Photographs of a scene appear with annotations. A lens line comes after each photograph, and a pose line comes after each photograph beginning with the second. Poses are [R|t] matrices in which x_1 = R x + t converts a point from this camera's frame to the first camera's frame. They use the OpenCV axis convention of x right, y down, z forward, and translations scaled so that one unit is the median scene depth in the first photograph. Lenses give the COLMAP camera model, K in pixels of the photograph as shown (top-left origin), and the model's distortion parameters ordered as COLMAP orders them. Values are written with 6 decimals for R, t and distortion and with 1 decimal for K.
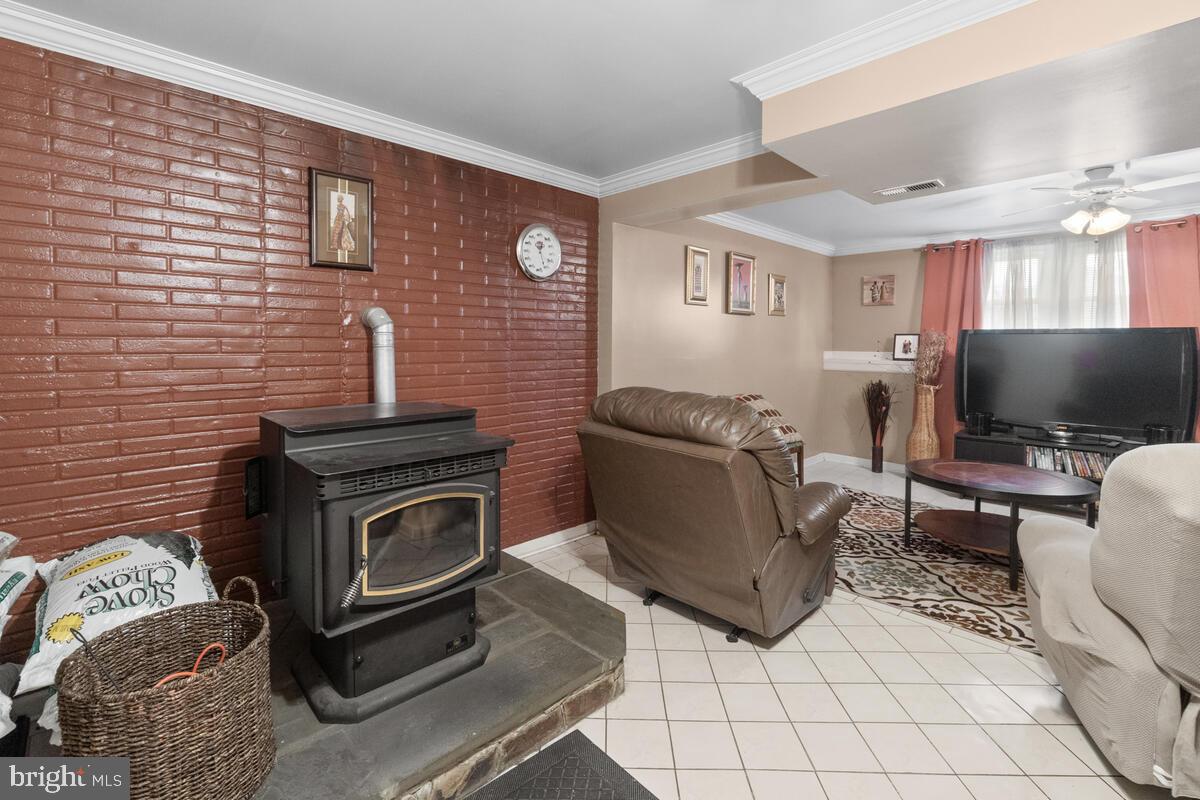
lens RADIAL K [[527.4, 0, 599.0], [0, 527.4, 378.8], [0, 0, 1]] dist [-0.002997, -0.000230]
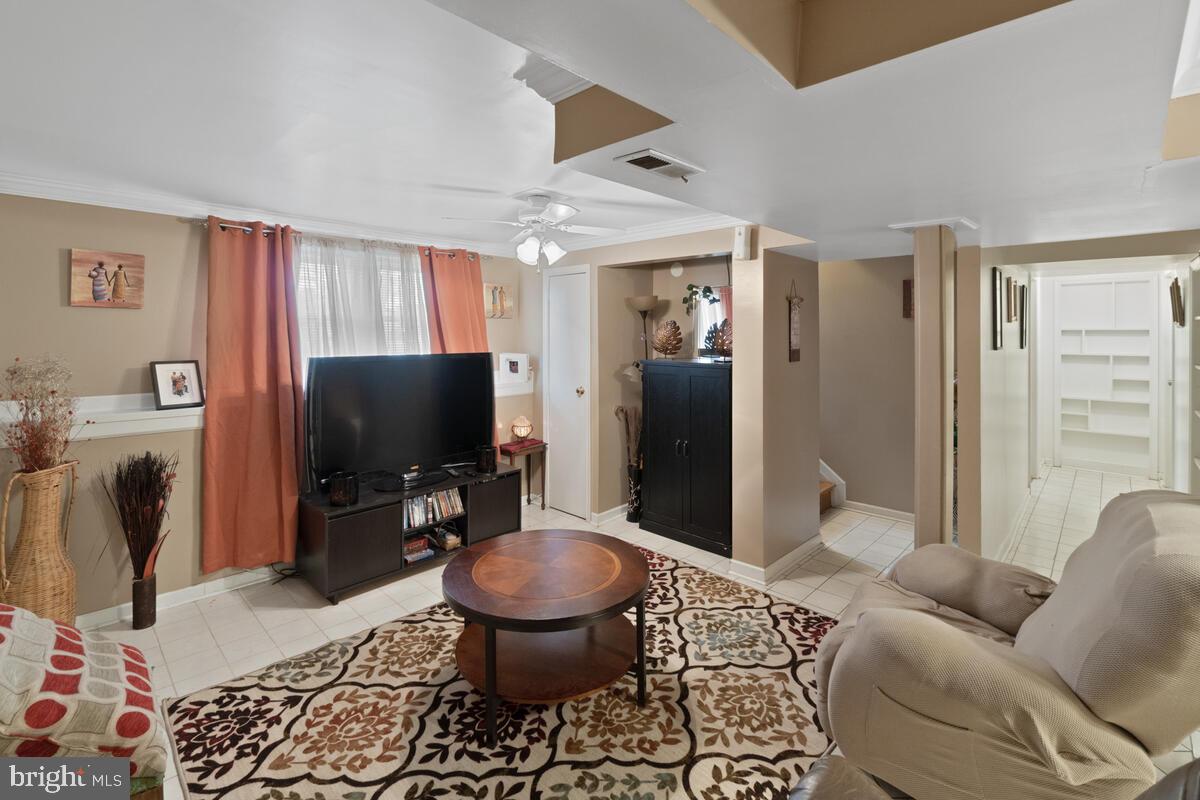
lens RADIAL K [[540.4, 0, 594.7], [0, 540.4, 333.3], [0, 0, 1]] dist [-0.004254, -0.000401]
pose [[-0.015881, -0.004002, 0.999866, -0.023427], [0.062474, 0.998034, 0.004987, -0.136629], [-0.997920, 0.062545, -0.015600, 0.830439]]
